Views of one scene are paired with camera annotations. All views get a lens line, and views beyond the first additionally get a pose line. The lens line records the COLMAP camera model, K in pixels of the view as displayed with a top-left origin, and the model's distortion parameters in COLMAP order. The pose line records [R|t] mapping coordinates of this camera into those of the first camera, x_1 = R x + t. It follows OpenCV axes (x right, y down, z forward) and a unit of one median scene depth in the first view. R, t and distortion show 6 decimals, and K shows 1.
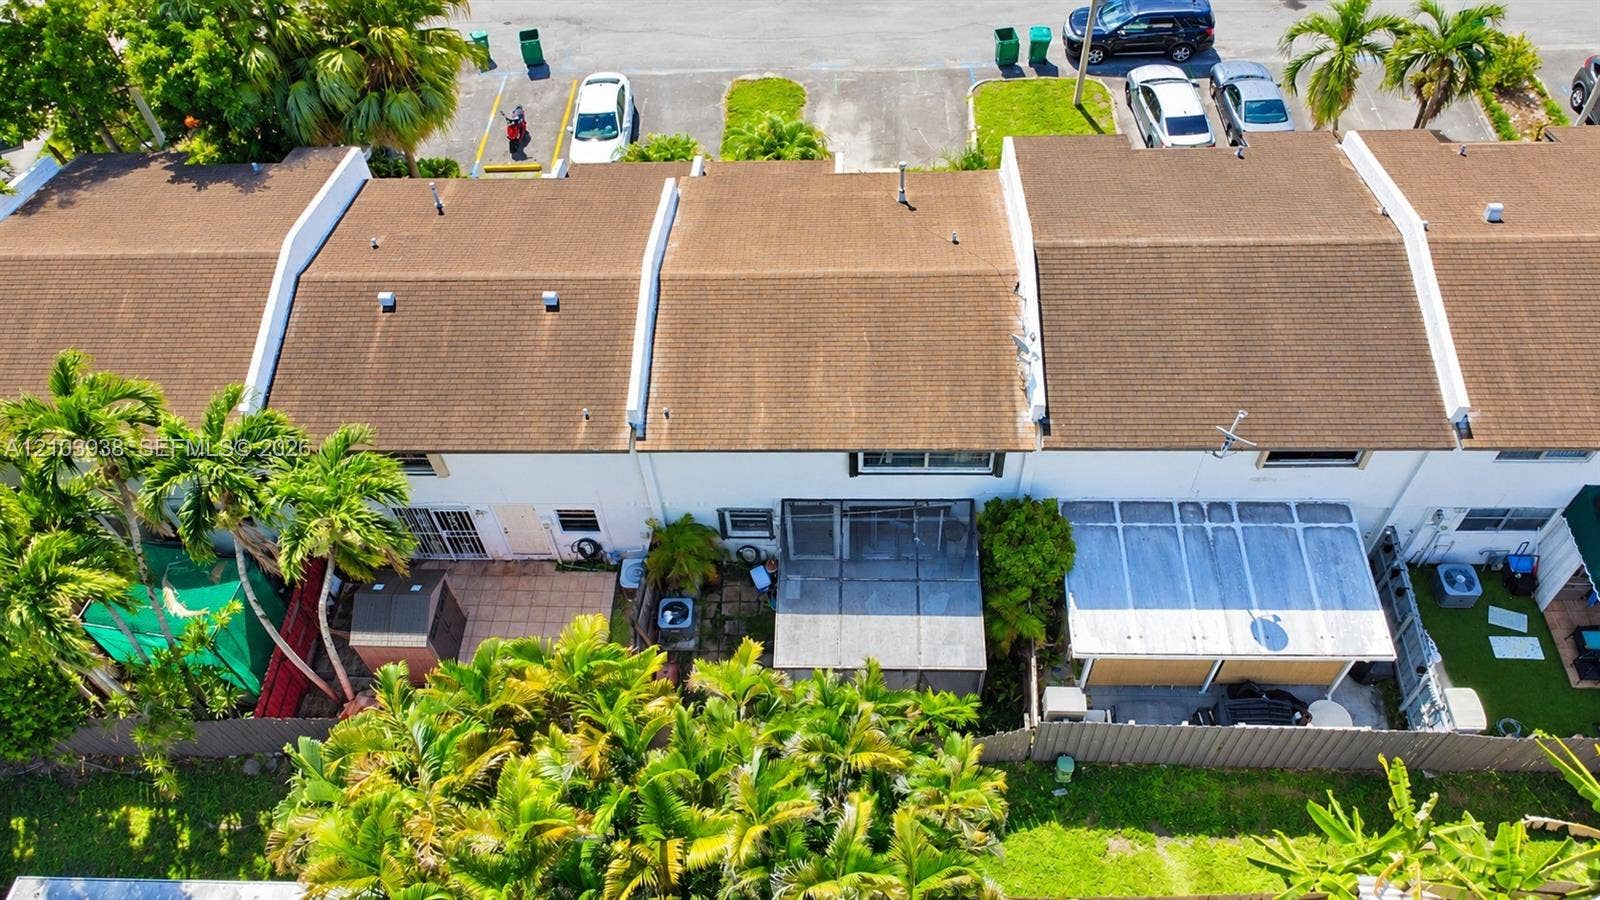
lens RADIAL K [[1160.8, 0, 800.0], [0, 1160.8, 450.0], [0, 0, 1]] dist [0.026552, 0.003356]
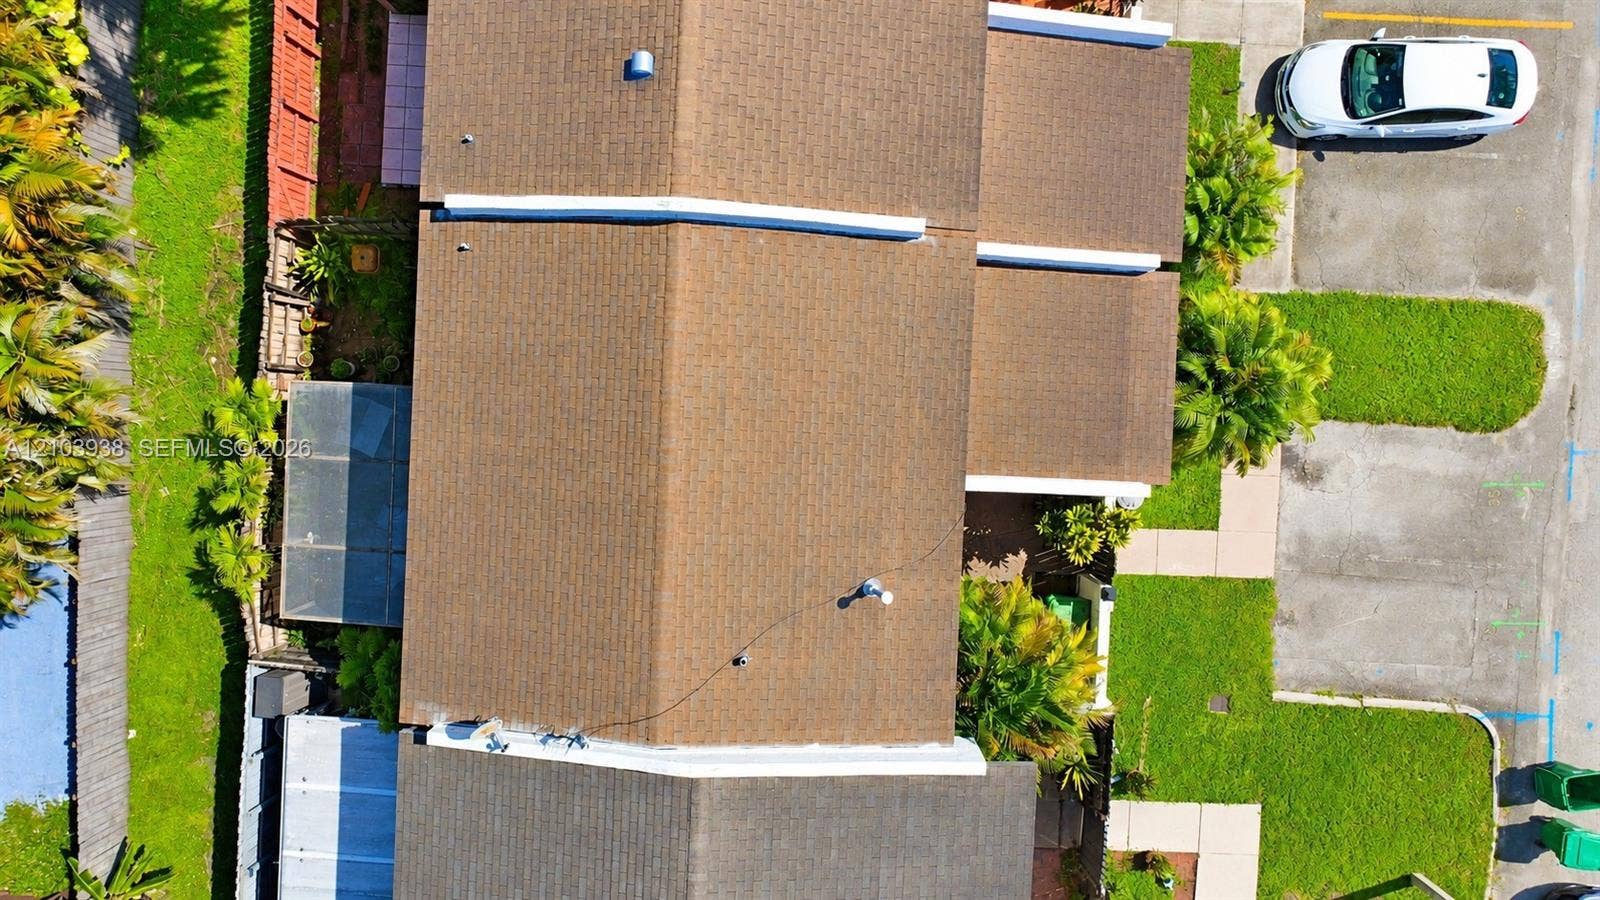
lens RADIAL K [[1160.8, 0, 800.0], [0, 1160.8, 450.0], [0, 0, 1]] dist [0.026552, 0.003356]
pose [[-0.016095, 0.996557, 0.081339, -0.030798], [-0.781665, -0.063268, 0.620481, -0.430477], [0.623491, -0.053593, 0.779992, 0.350285]]
